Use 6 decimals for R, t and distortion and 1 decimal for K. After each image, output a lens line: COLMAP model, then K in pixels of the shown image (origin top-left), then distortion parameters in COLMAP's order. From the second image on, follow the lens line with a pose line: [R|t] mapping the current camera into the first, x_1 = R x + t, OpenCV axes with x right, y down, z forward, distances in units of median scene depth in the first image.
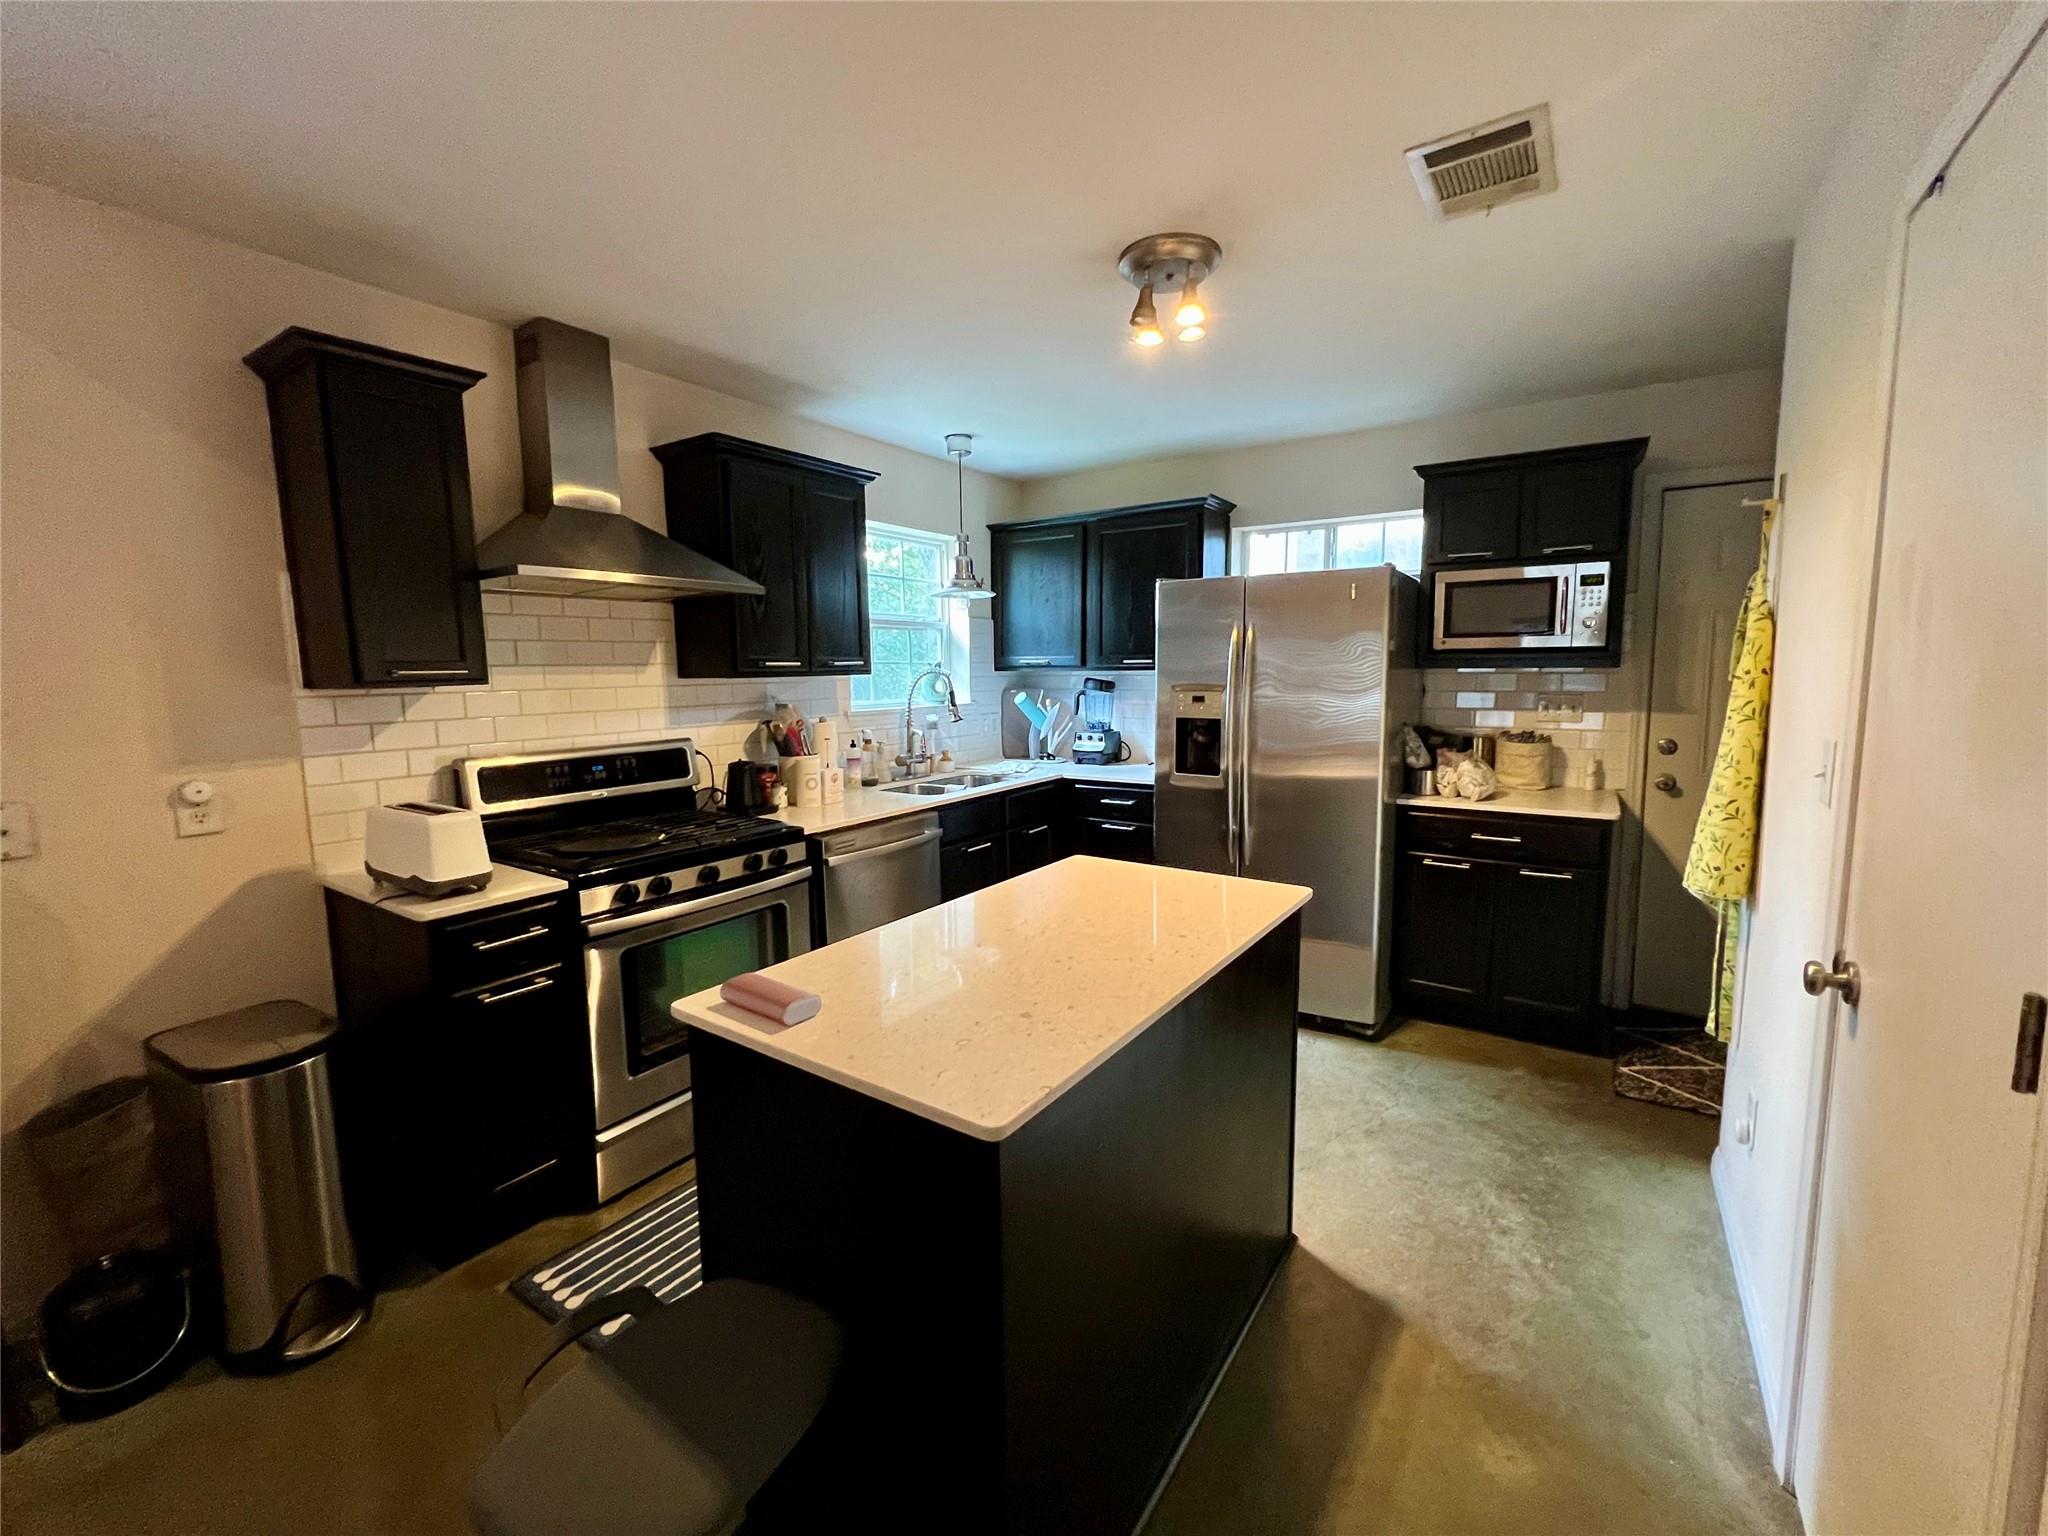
lens RADIAL K [[835.4, 0, 1031.0], [0, 835.4, 757.2], [0, 0, 1]] dist [0.000334, 0.000124]
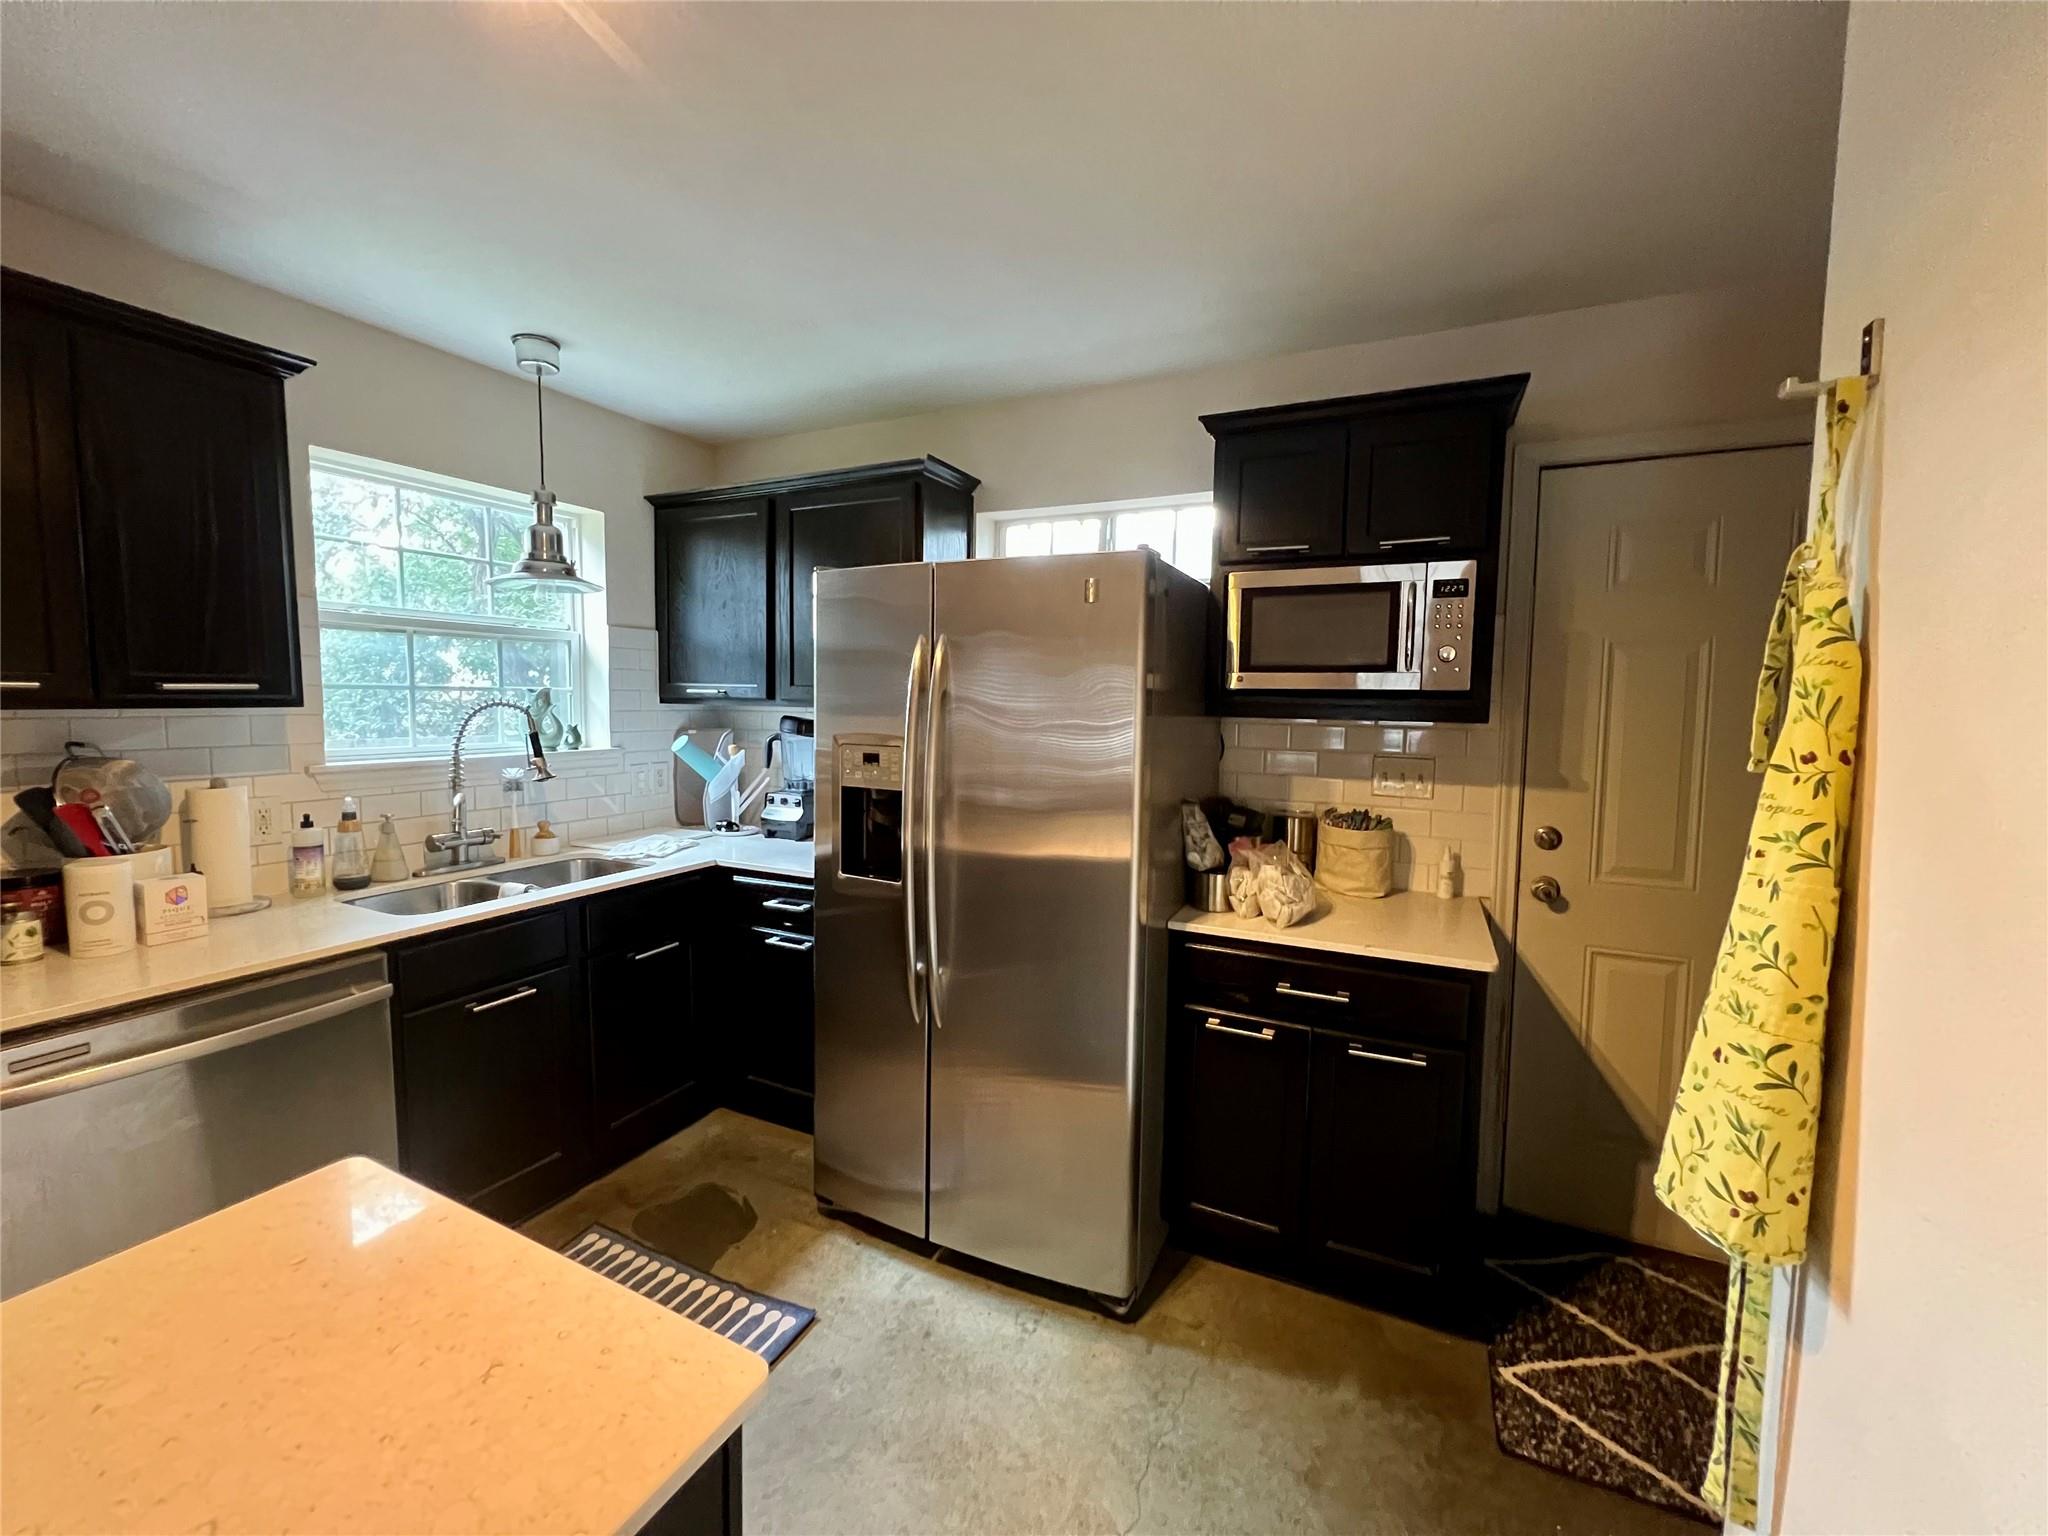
lens RADIAL K [[823.8, 0, 1023.0], [0, 823.8, 759.2], [0, 0, 1]] dist [-0.002969, 0.003510]
pose [[0.989917, 0.013468, 0.141005, 0.232091], [-0.008920, 0.999421, -0.032839, -0.050806], [-0.141366, 0.031250, 0.989464, 0.381206]]
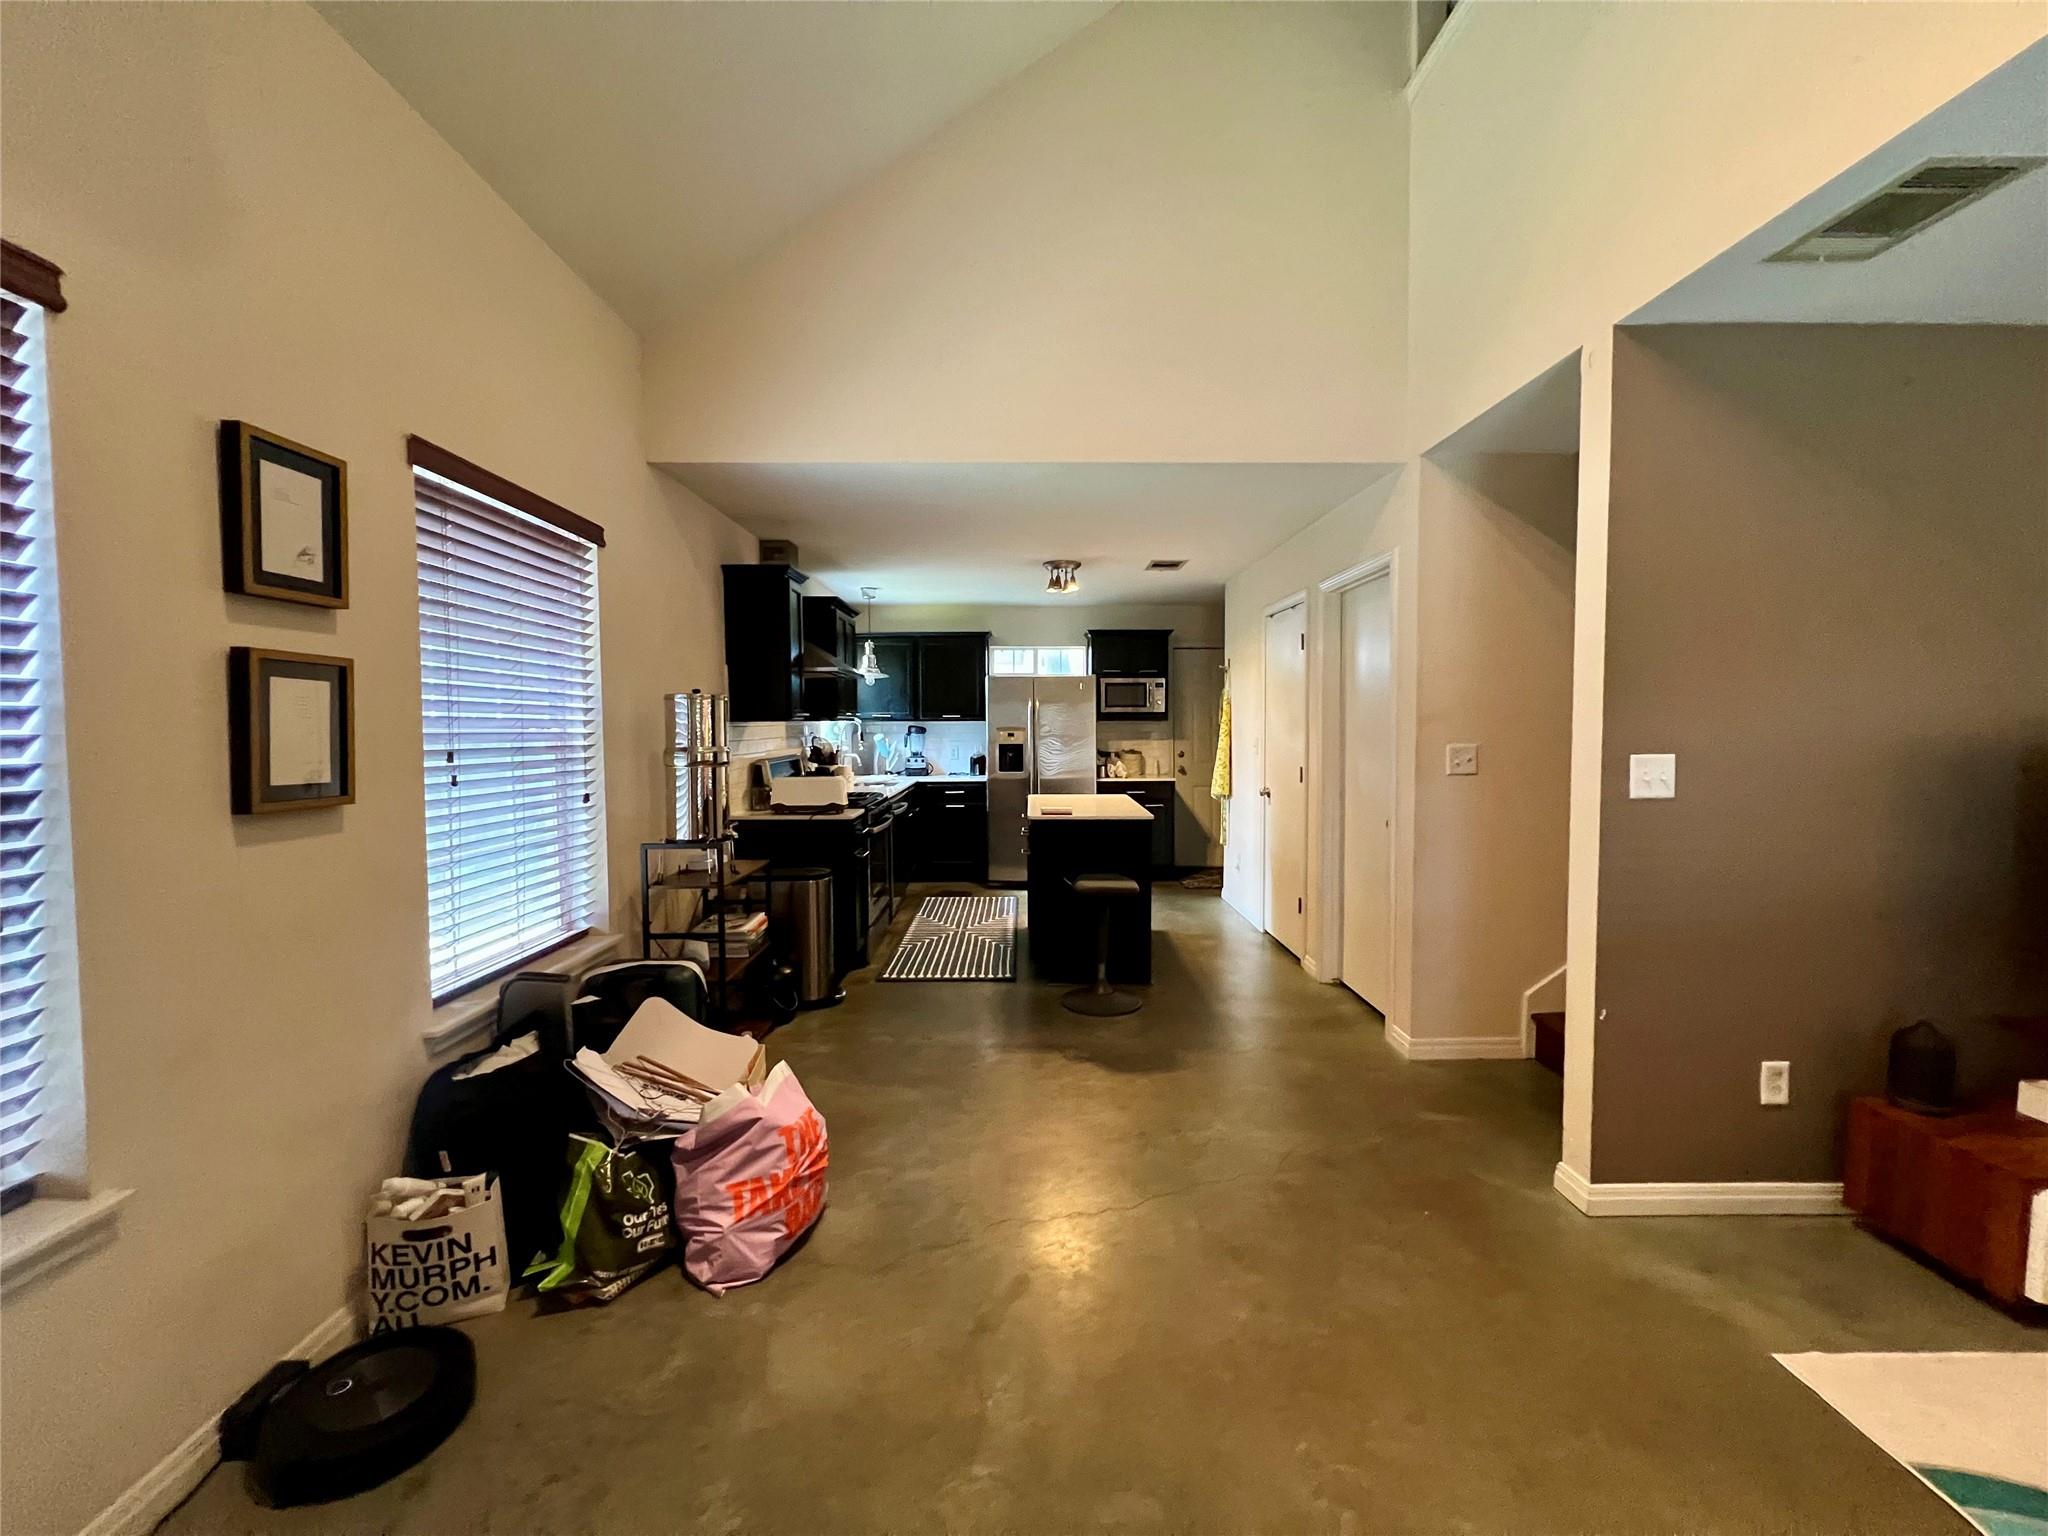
lens RADIAL K [[823.8, 0, 1023.0], [0, 823.8, 759.2], [0, 0, 1]] dist [-0.002969, 0.003510]
pose [[0.827675, -0.016492, 0.560965, -0.925366], [0.055610, 0.997059, -0.052736, 0.100055], [-0.558445, 0.074844, 0.826158, -0.687600]]
